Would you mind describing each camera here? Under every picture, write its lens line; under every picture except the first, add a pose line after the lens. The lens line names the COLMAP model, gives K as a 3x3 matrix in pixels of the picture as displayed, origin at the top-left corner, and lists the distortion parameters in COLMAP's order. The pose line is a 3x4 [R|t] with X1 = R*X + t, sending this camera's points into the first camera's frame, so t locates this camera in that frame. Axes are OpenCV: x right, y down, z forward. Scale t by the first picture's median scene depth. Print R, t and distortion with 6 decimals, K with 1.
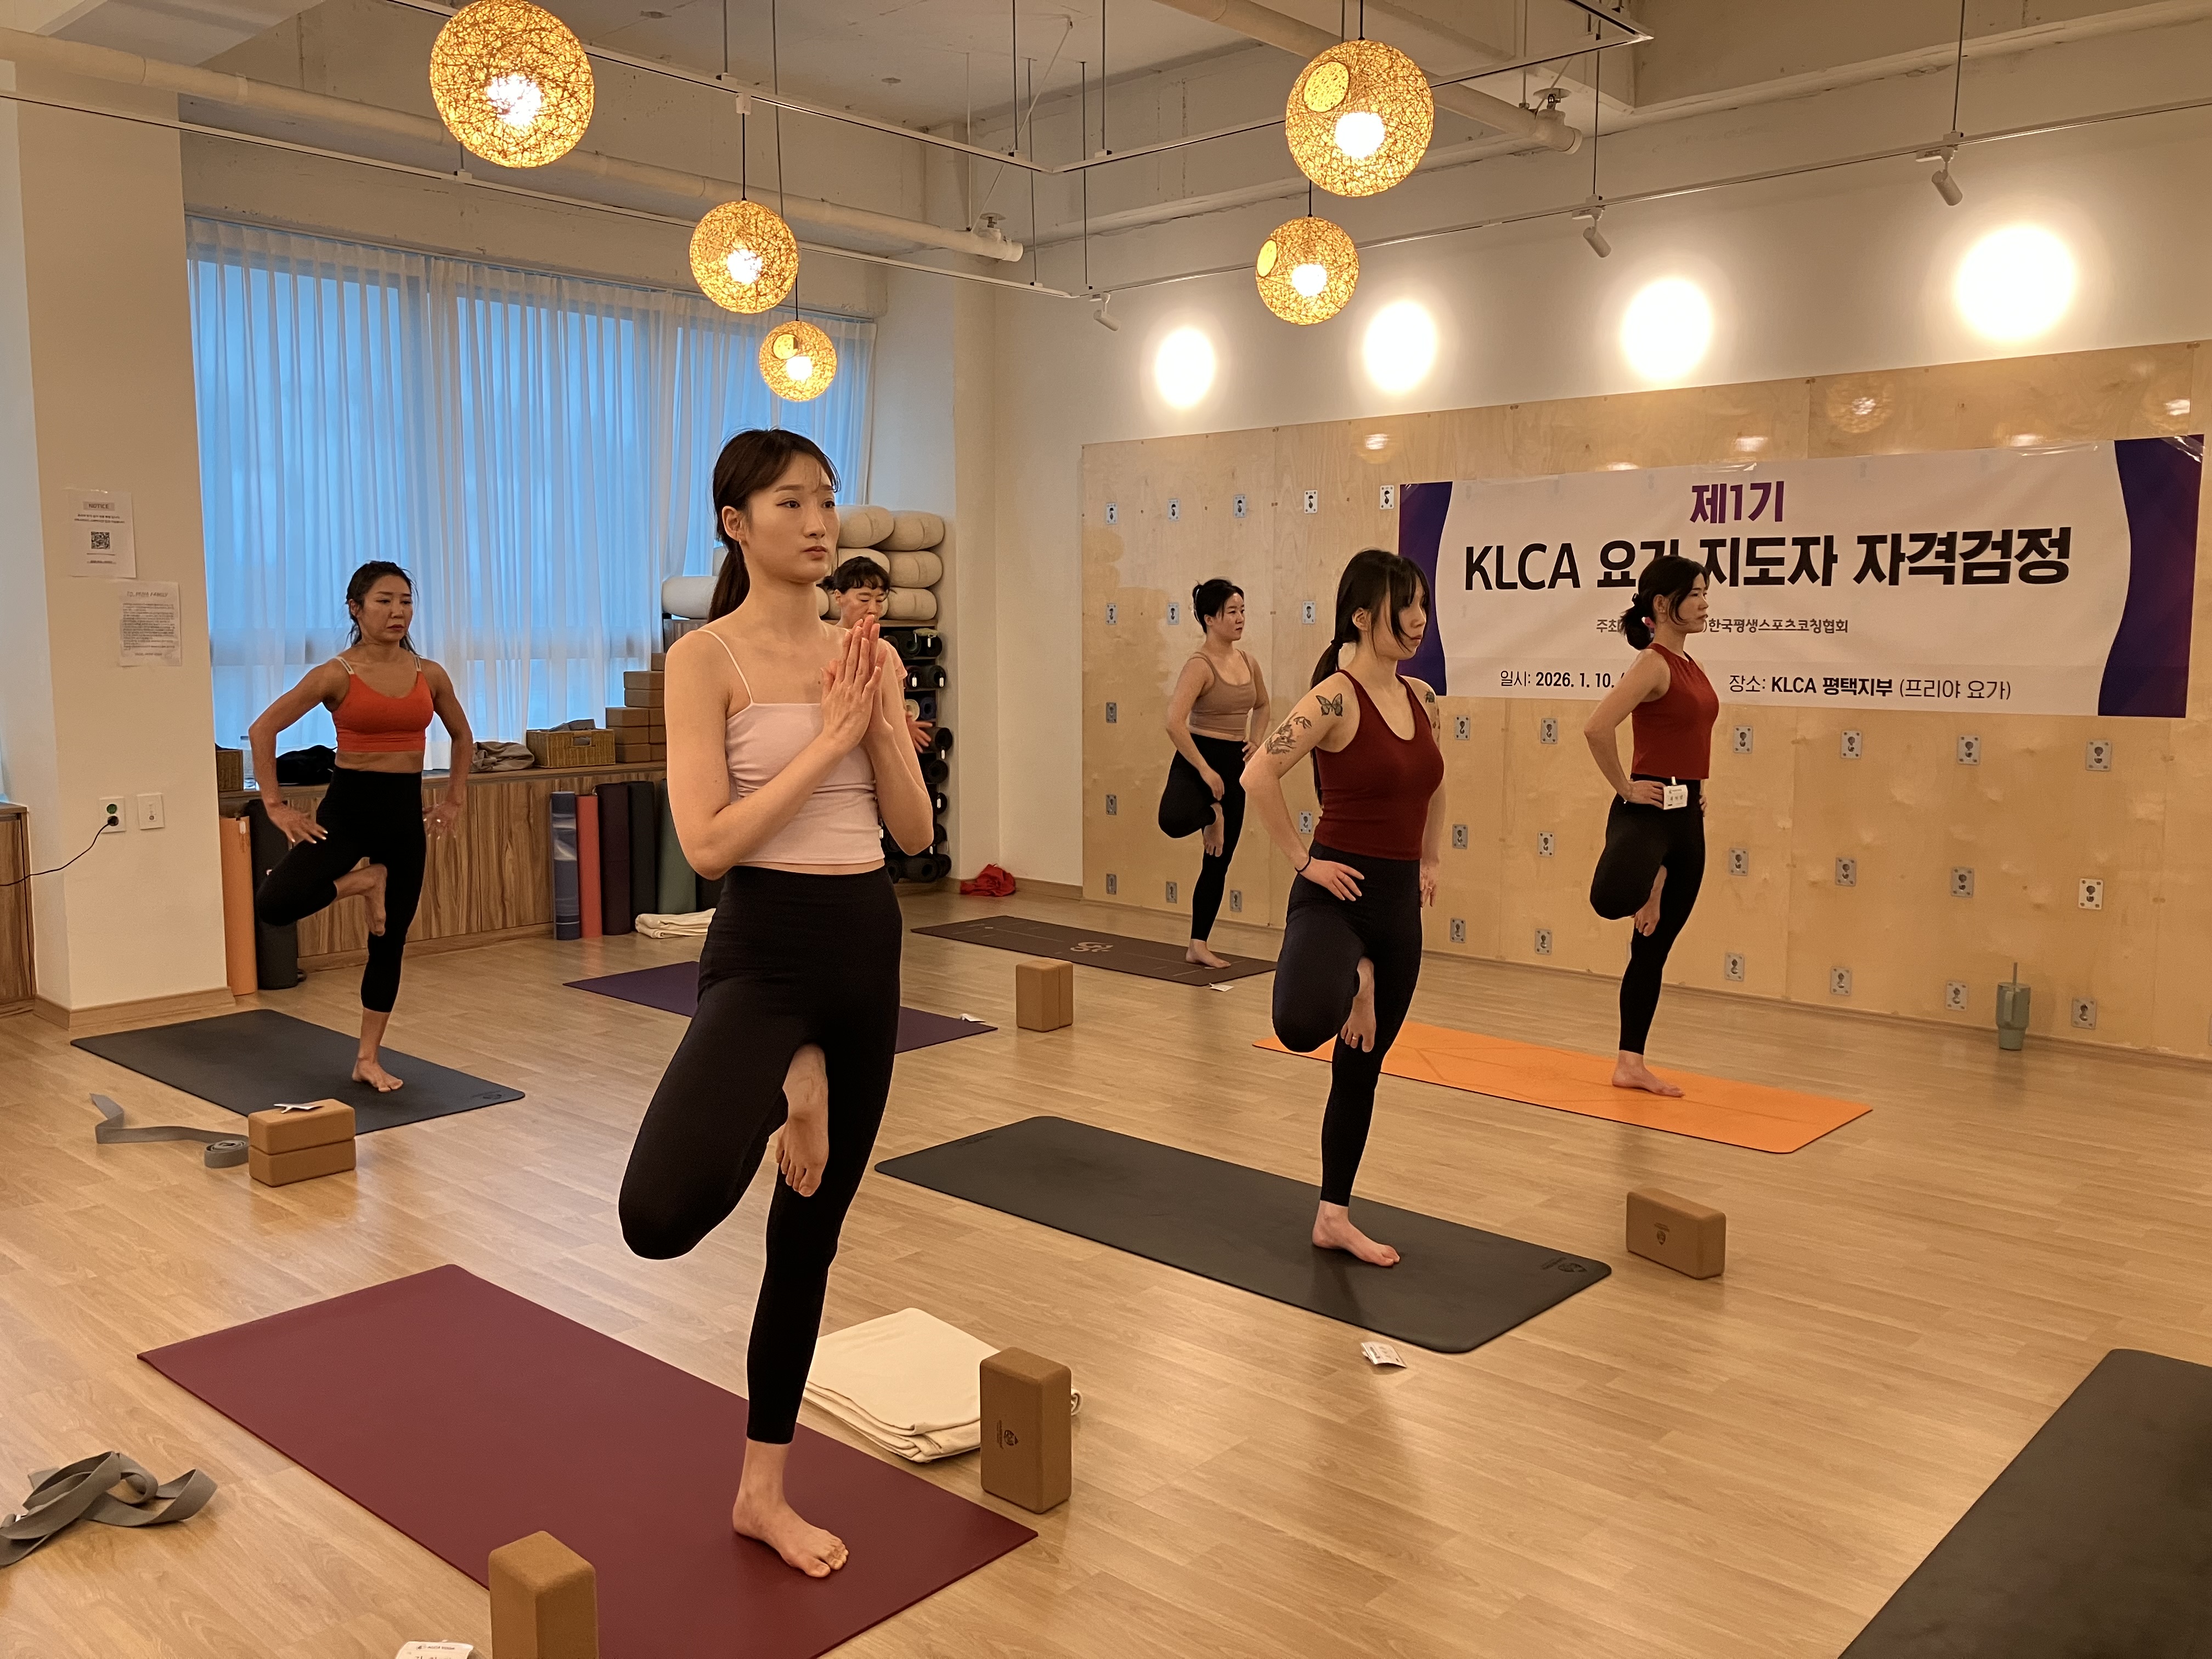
lens RADIAL K [[1812.4, 0, 1087.0], [0, 1812.4, 813.1], [0, 0, 1]] dist [0.023167, 0.001011]
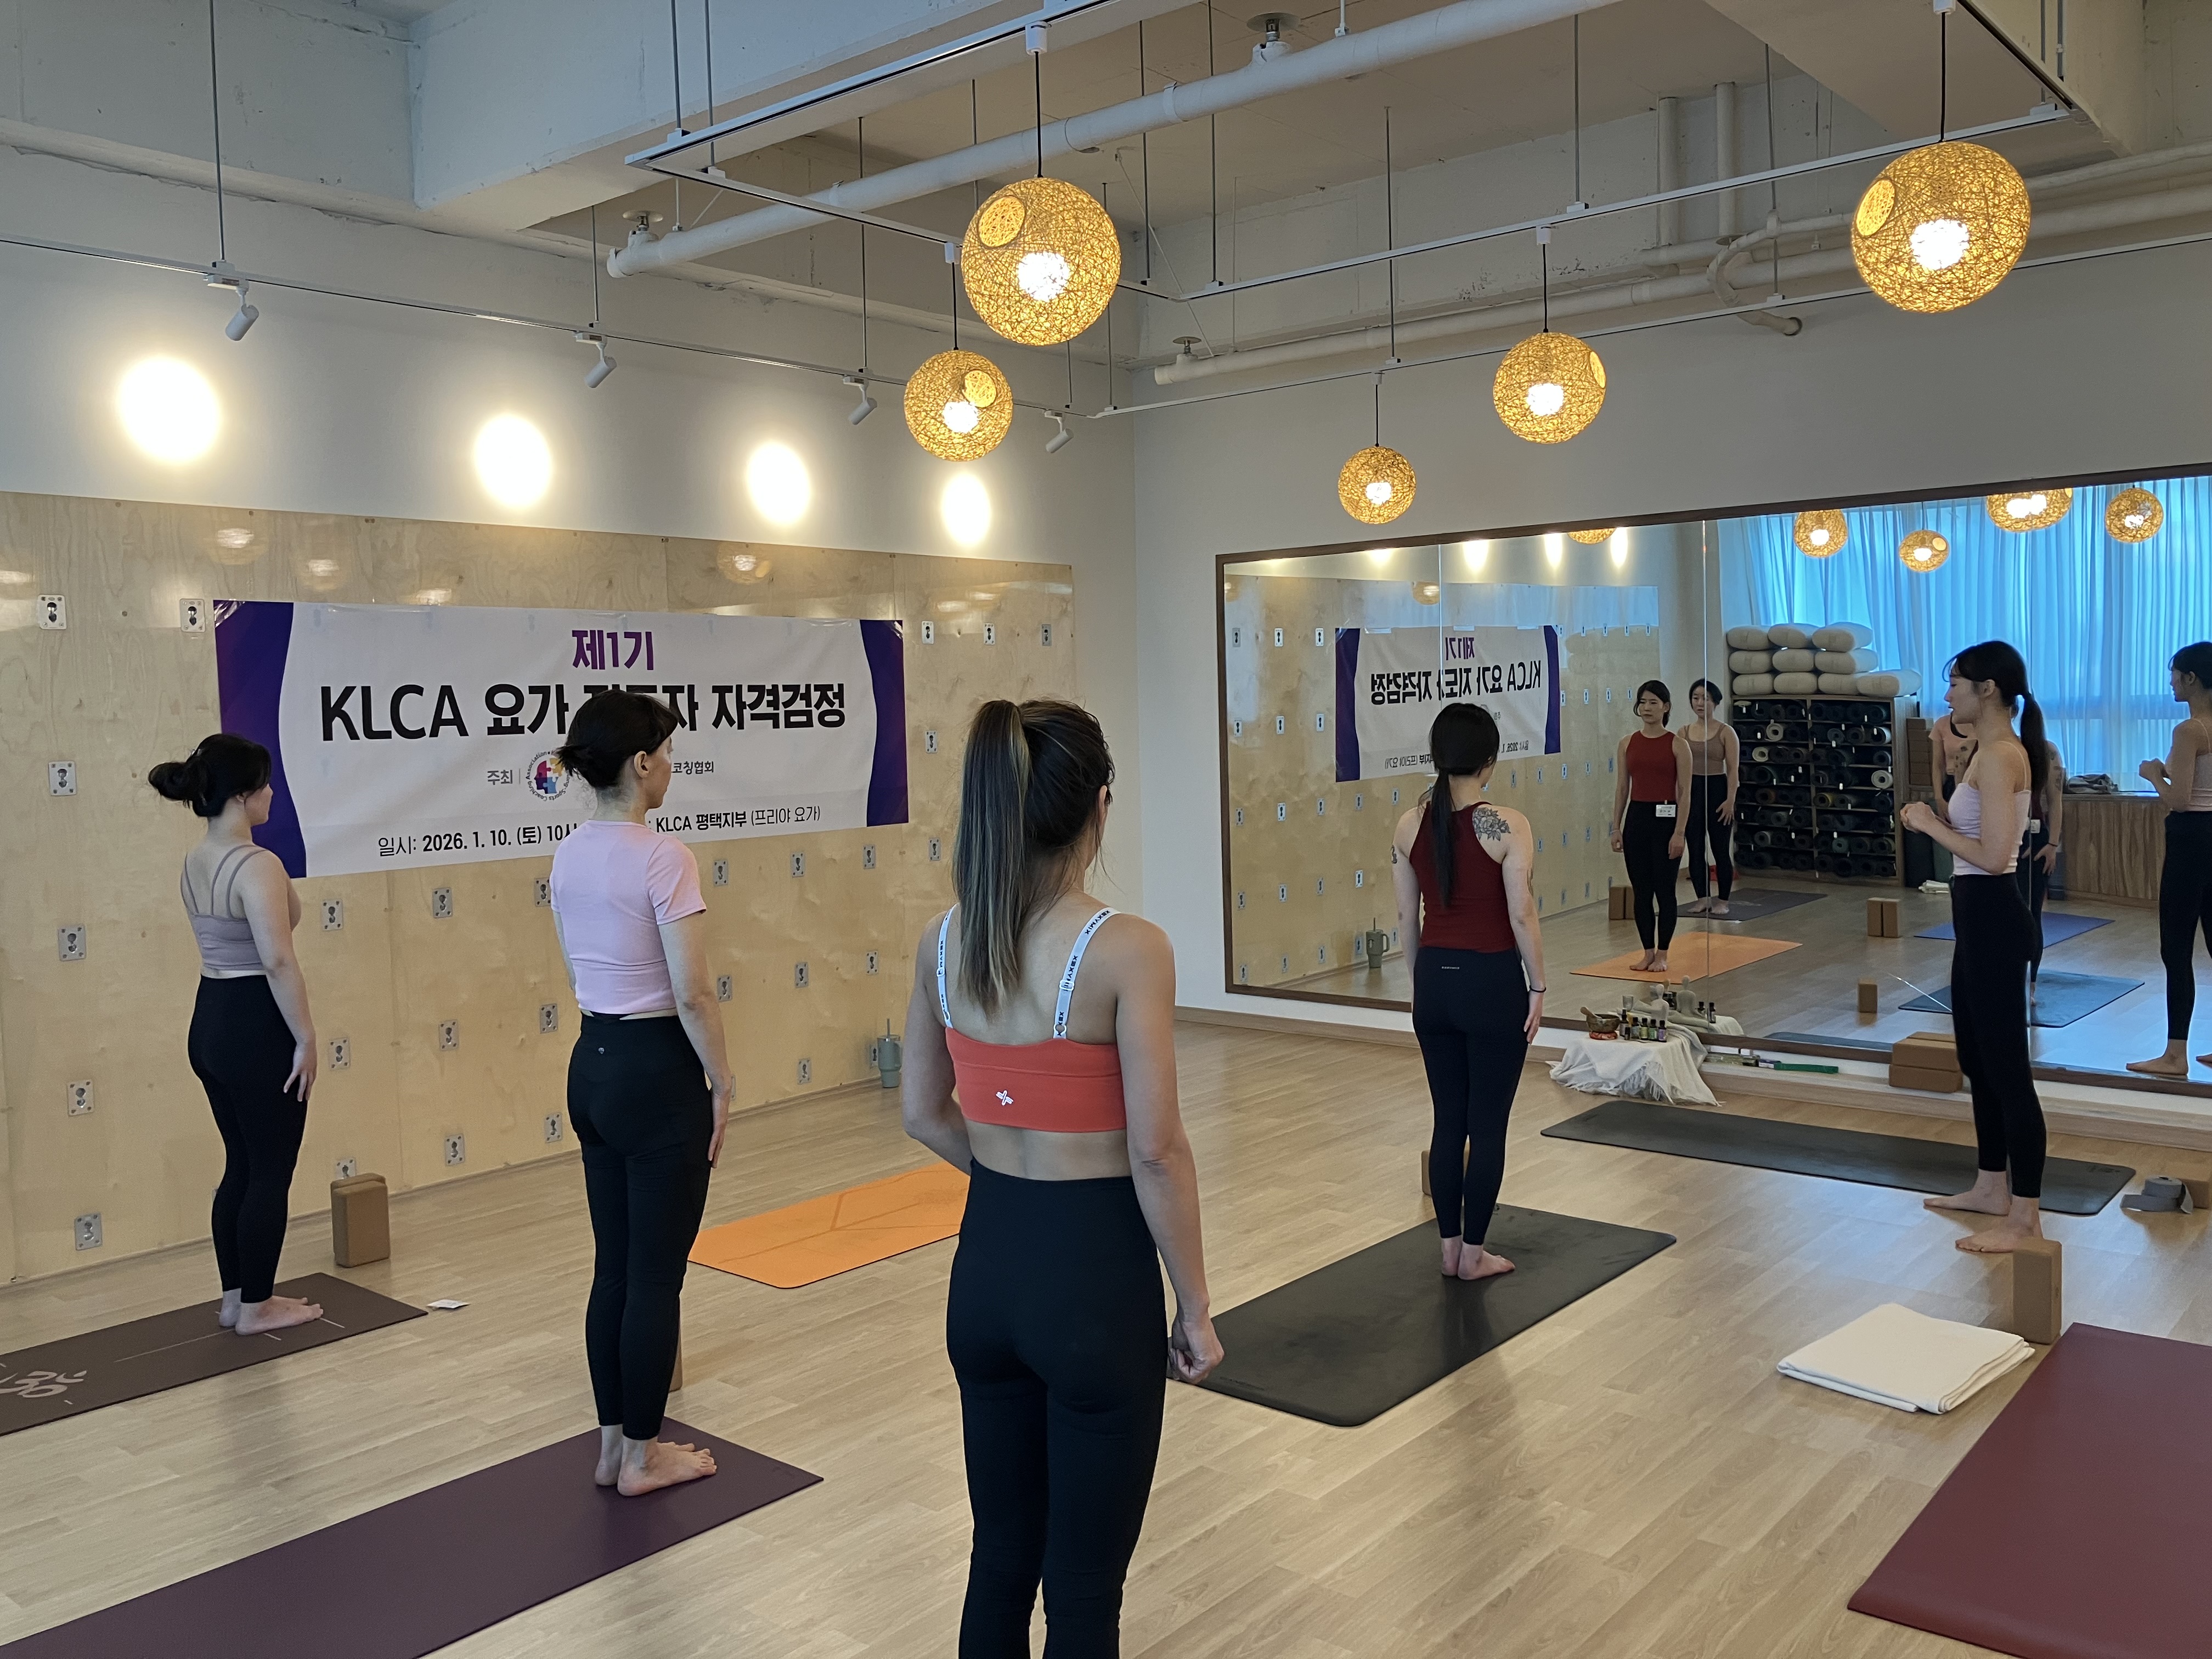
lens RADIAL K [[1812.4, 0, 1098.4], [0, 1812.4, 807.0], [0, 0, 1]] dist [0.023167, 0.001011]
pose [[-0.055361, -0.056757, 0.996852, -0.689042], [0.127806, 0.989767, 0.063451, -0.117697], [-0.990253, 0.130916, -0.047541, 0.819152]]
